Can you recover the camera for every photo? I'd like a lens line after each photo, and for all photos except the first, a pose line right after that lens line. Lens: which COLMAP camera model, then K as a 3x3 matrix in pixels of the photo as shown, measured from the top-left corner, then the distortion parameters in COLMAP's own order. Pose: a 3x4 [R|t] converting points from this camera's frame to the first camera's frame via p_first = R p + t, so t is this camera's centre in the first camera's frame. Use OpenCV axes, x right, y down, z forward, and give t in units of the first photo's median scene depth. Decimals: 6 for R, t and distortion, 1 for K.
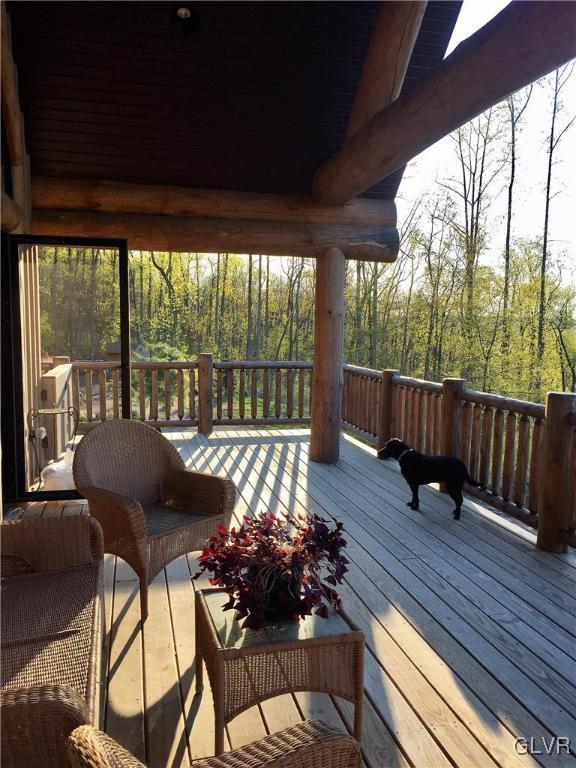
lens RADIAL K [[689.2, 0, 288.7], [0, 689.2, 388.2], [0, 0, 1]] dist [0.078141, -0.044519]
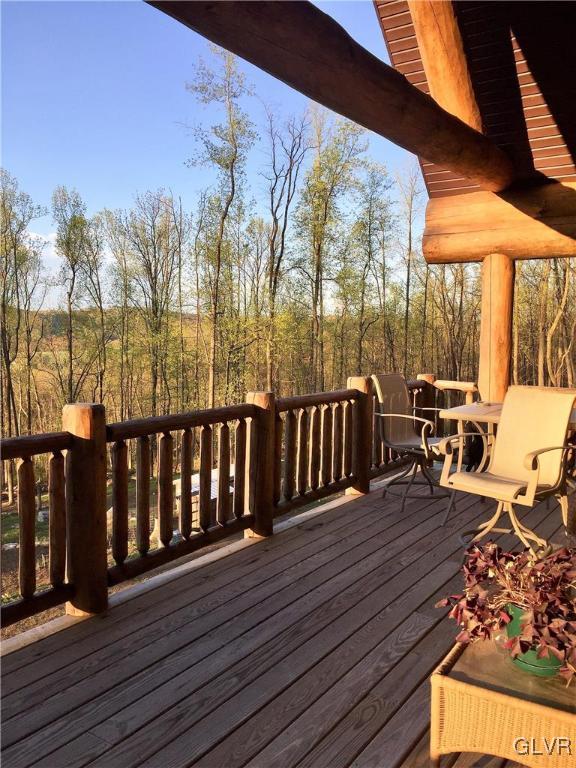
lens RADIAL K [[689.2, 0, 286.5], [0, 689.2, 382.4], [0, 0, 1]] dist [0.078141, -0.044519]
pose [[-0.690827, -0.090512, 0.717332, -0.313883], [0.036867, 0.986433, 0.159971, -0.137457], [-0.722079, 0.136959, -0.678118, 1.393055]]
